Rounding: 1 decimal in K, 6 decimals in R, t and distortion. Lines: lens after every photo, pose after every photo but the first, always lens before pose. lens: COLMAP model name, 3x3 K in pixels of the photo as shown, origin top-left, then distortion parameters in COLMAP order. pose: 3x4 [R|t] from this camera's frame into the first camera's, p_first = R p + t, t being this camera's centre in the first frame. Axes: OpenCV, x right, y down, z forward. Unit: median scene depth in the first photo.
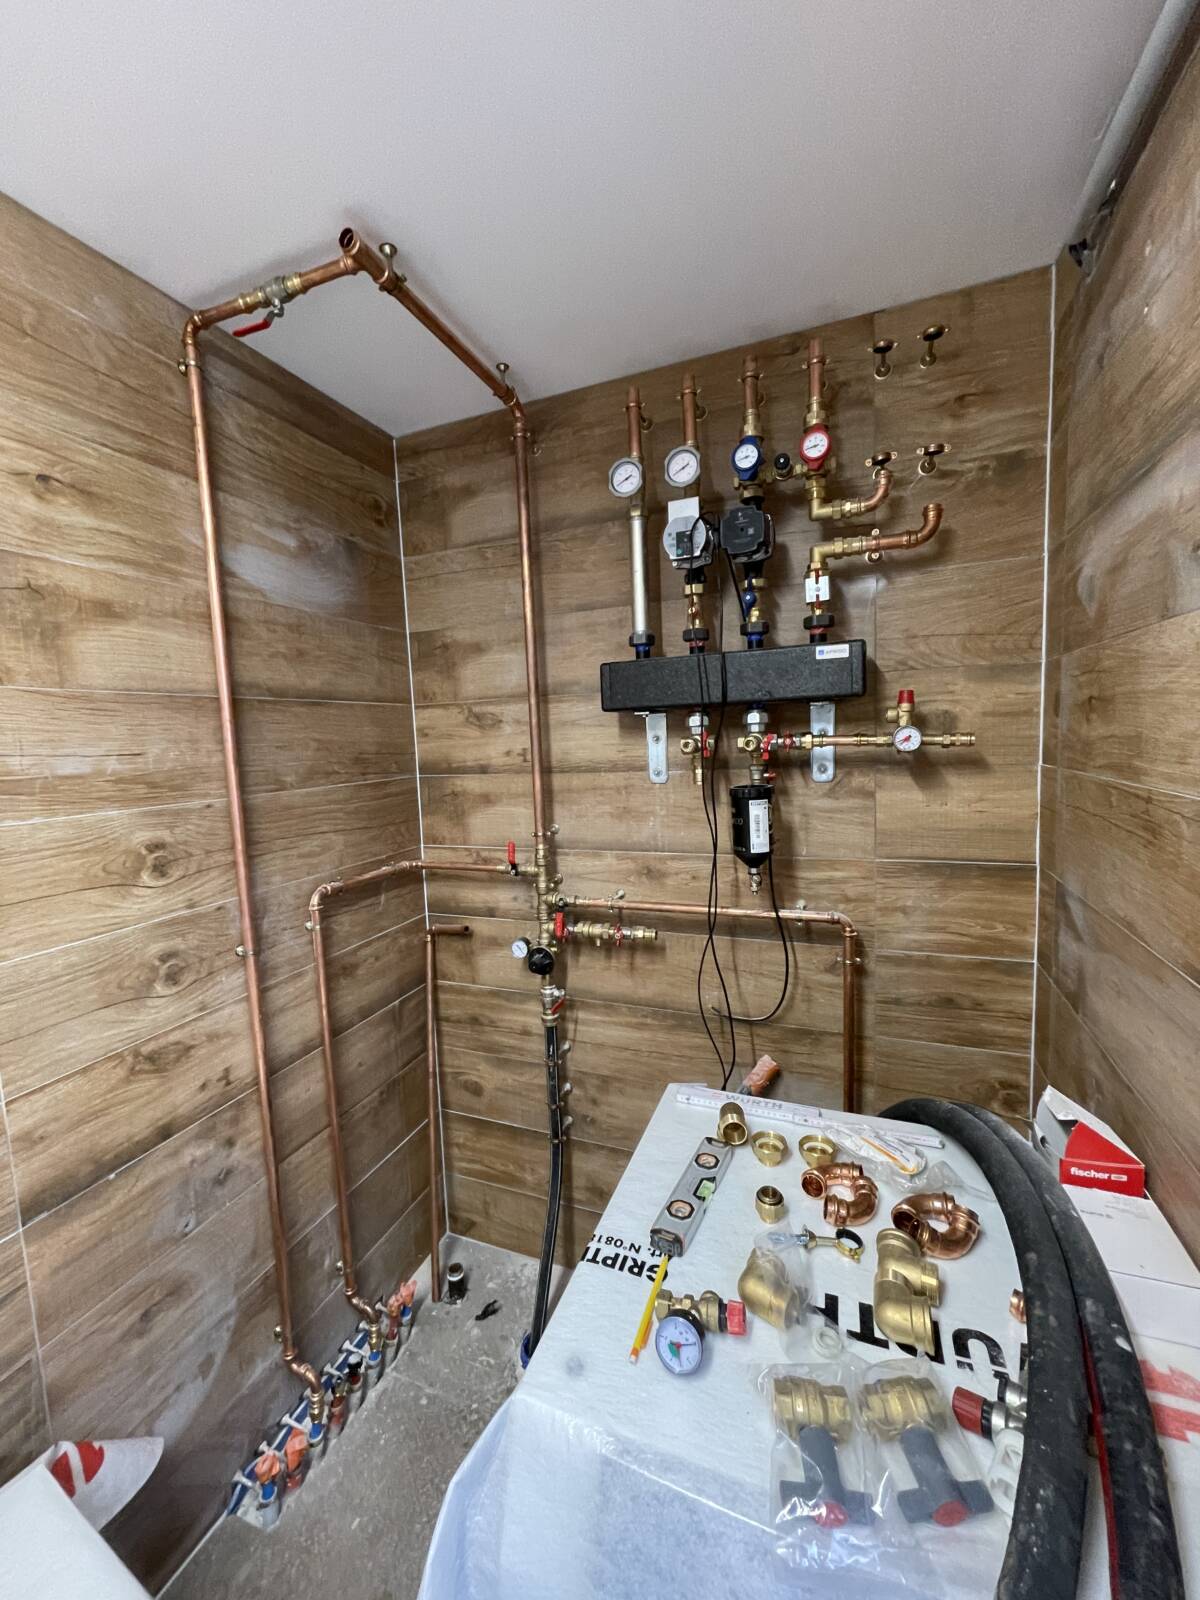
lens RADIAL K [[648.4, 0, 592.4], [0, 648.4, 799.4], [0, 0, 1]] dist [-0.000289, -0.000406]
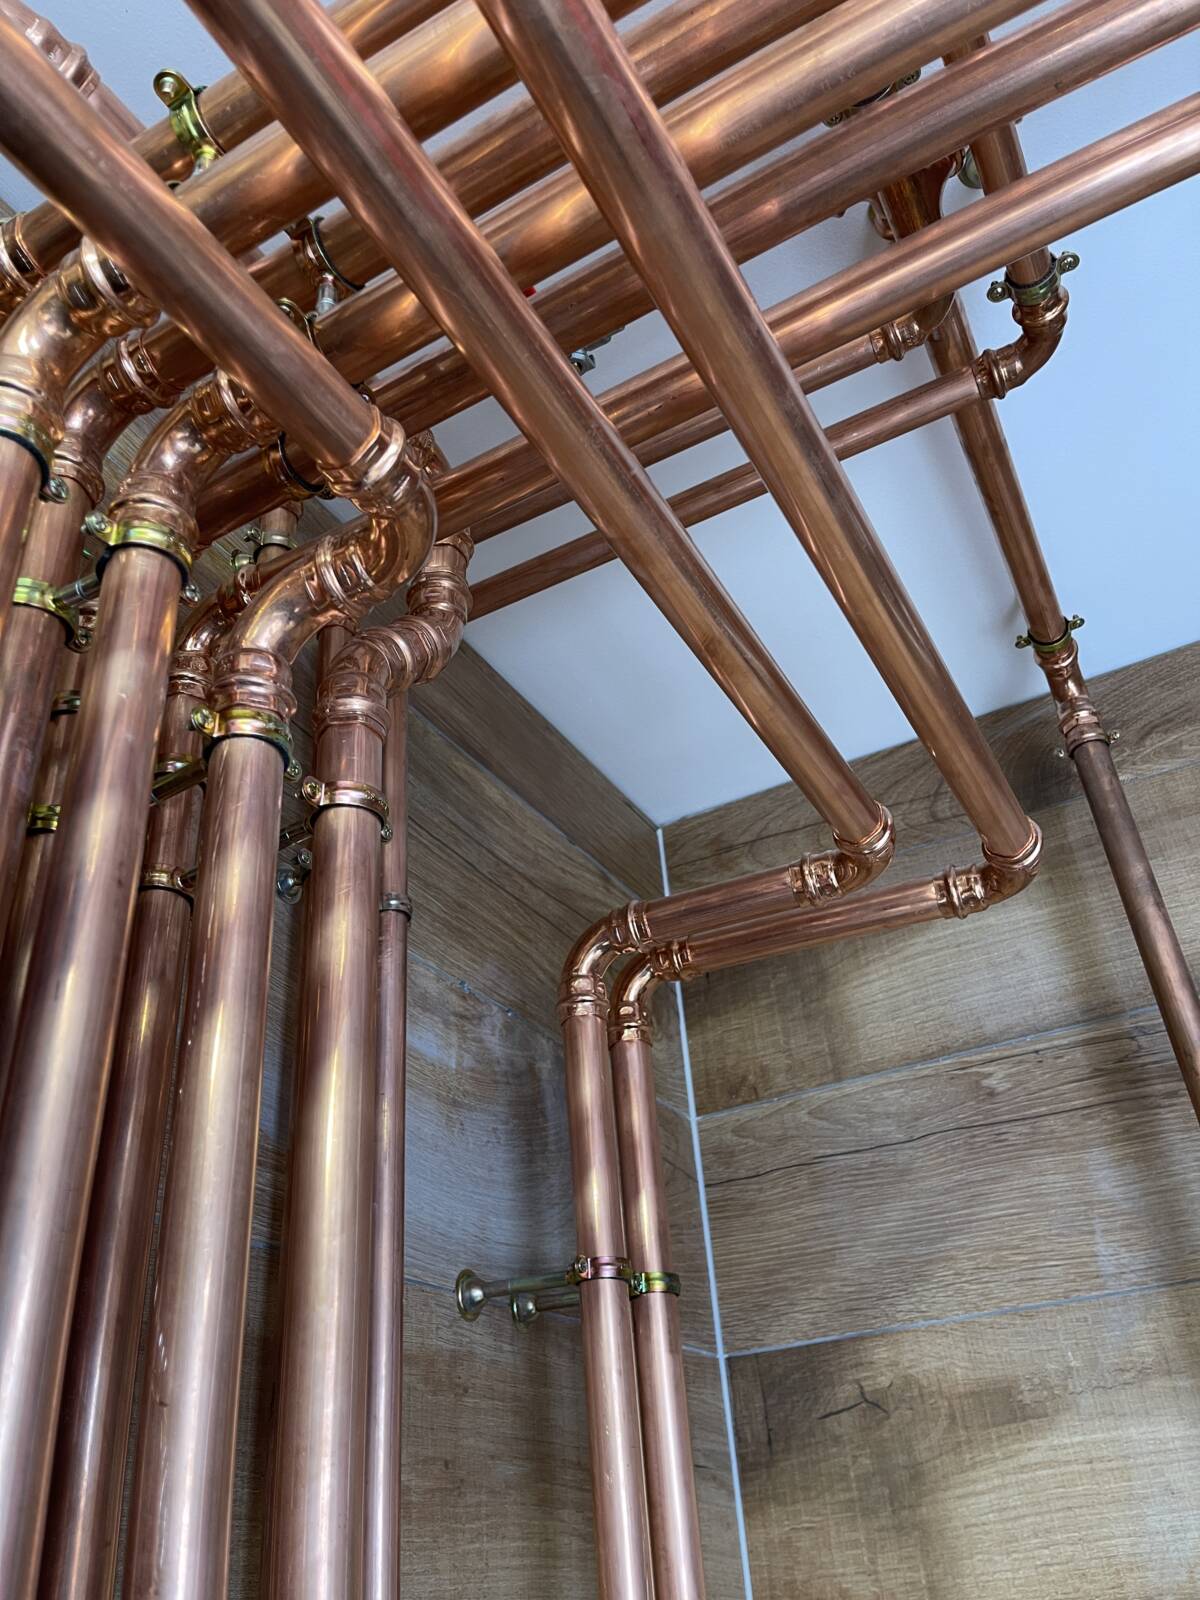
lens RADIAL K [[1219.9, 0, 620.2], [0, 1219.9, 807.6], [0, 0, 1]] dist [0.062585, -0.073192]
pose [[0.993665, -0.087495, -0.070528, -0.303825], [0.026375, 0.791615, -0.610451, -0.128397], [0.109243, 0.604724, 0.788908, 0.448761]]
